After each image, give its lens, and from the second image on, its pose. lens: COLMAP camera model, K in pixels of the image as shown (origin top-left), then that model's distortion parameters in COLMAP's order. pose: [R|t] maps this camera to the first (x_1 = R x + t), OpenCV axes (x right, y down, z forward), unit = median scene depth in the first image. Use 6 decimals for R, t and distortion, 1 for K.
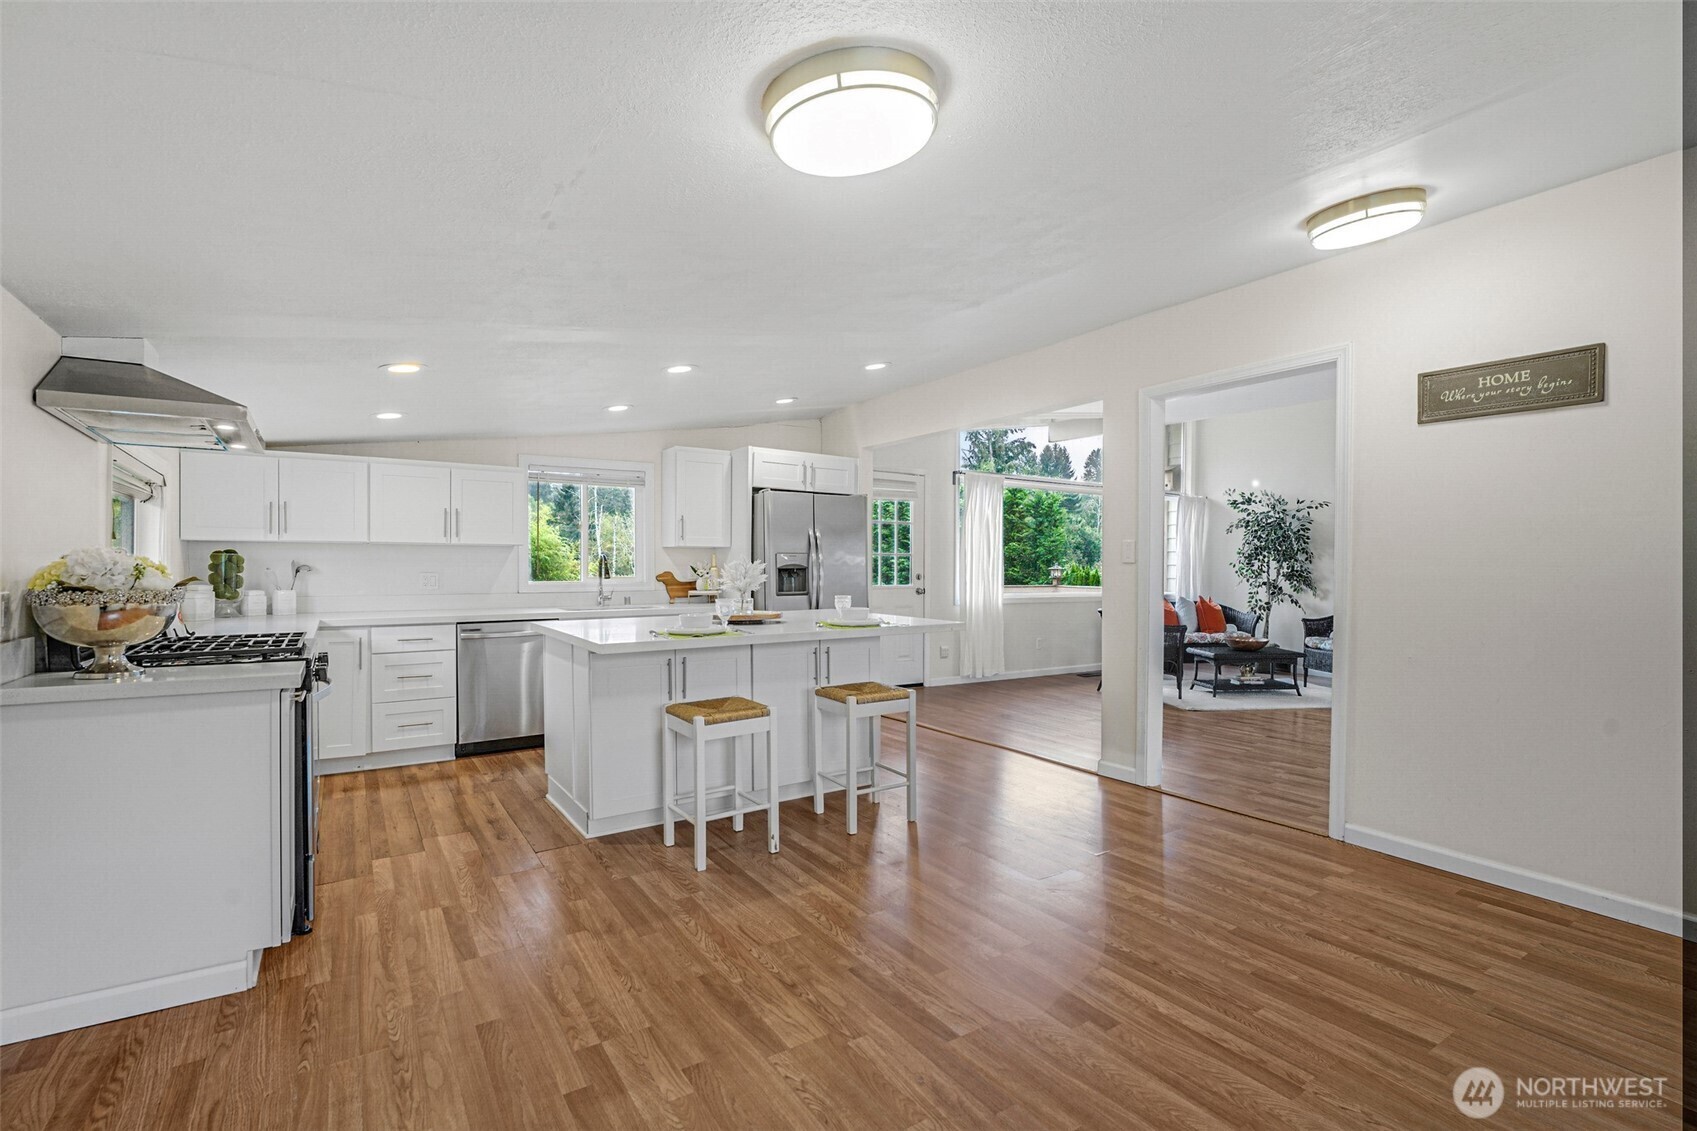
lens RADIAL K [[783.0, 0, 848.5], [0, 783.0, 565.5], [0, 0, 1]] dist [0.000031, -0.000008]
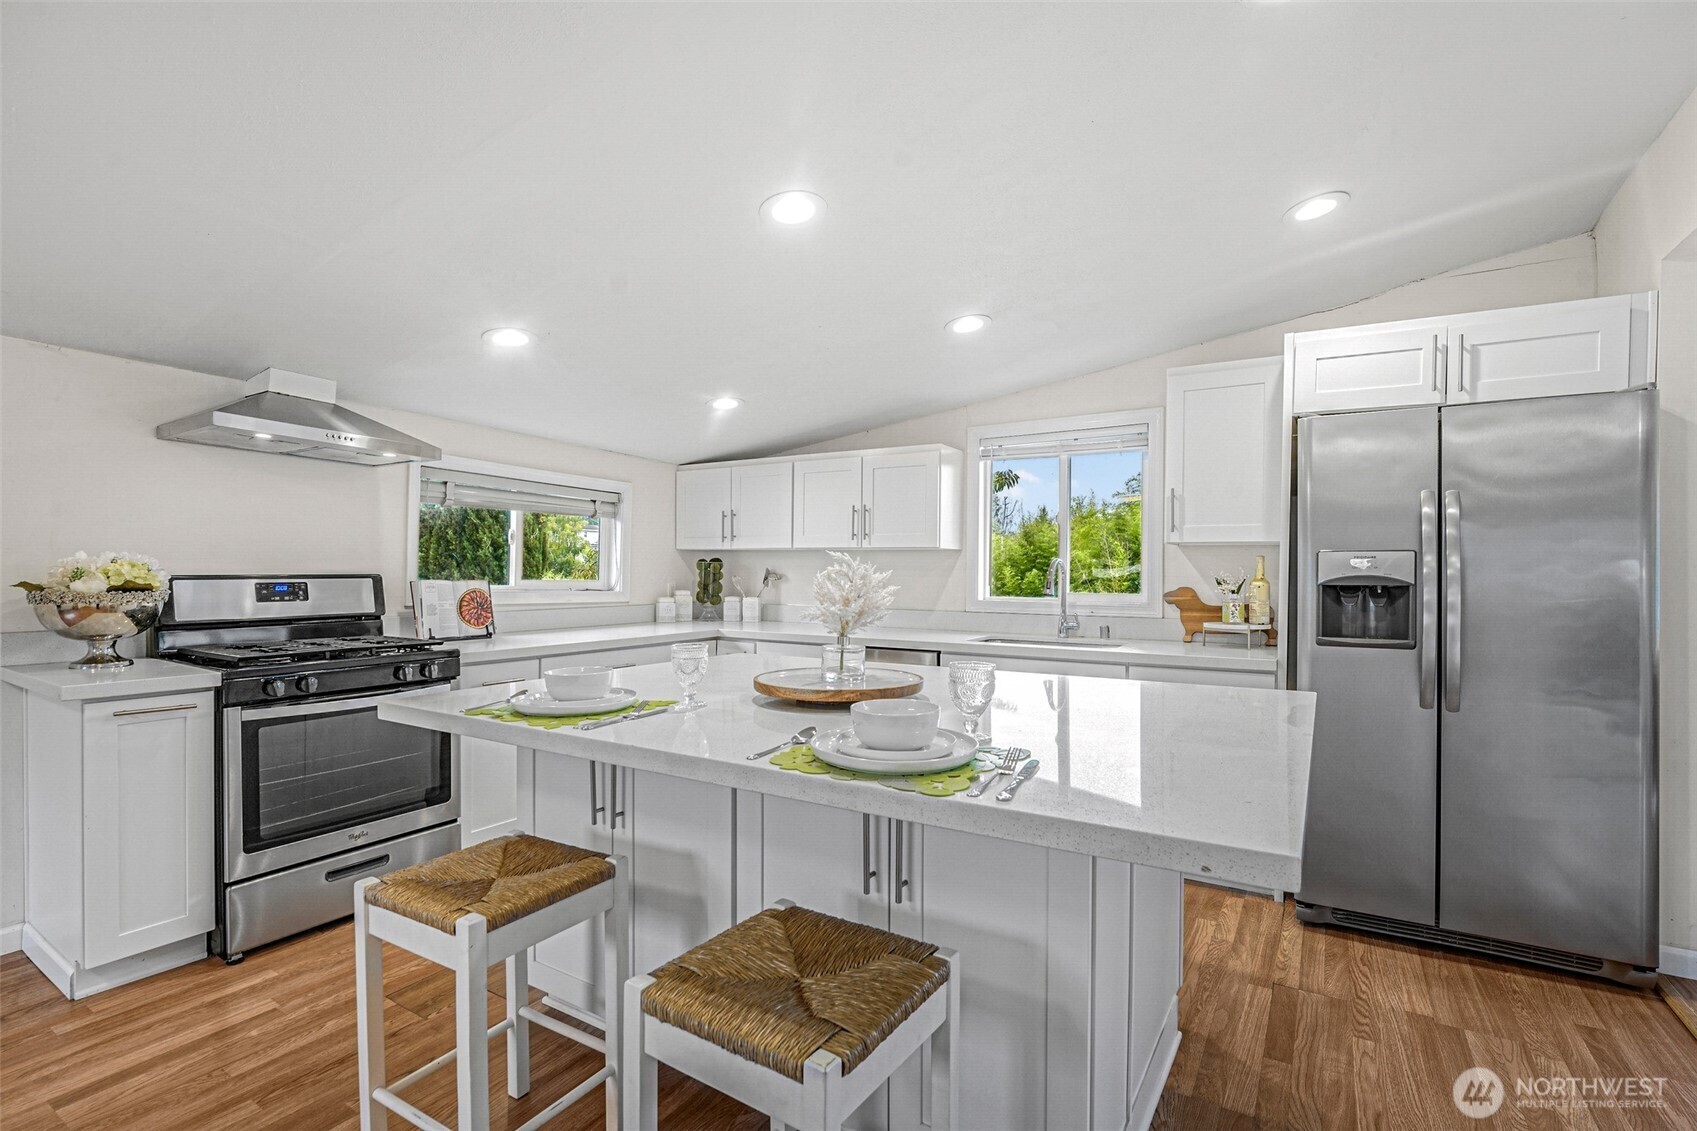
lens RADIAL K [[783.0, 0, 848.5], [0, 783.0, 565.5], [0, 0, 1]] dist [0.000031, -0.000008]
pose [[0.428582, -0.005812, -0.903484, 0.201623], [-0.007679, 0.999920, -0.010076, -0.000560], [0.903470, 0.011256, 0.428502, 0.542853]]
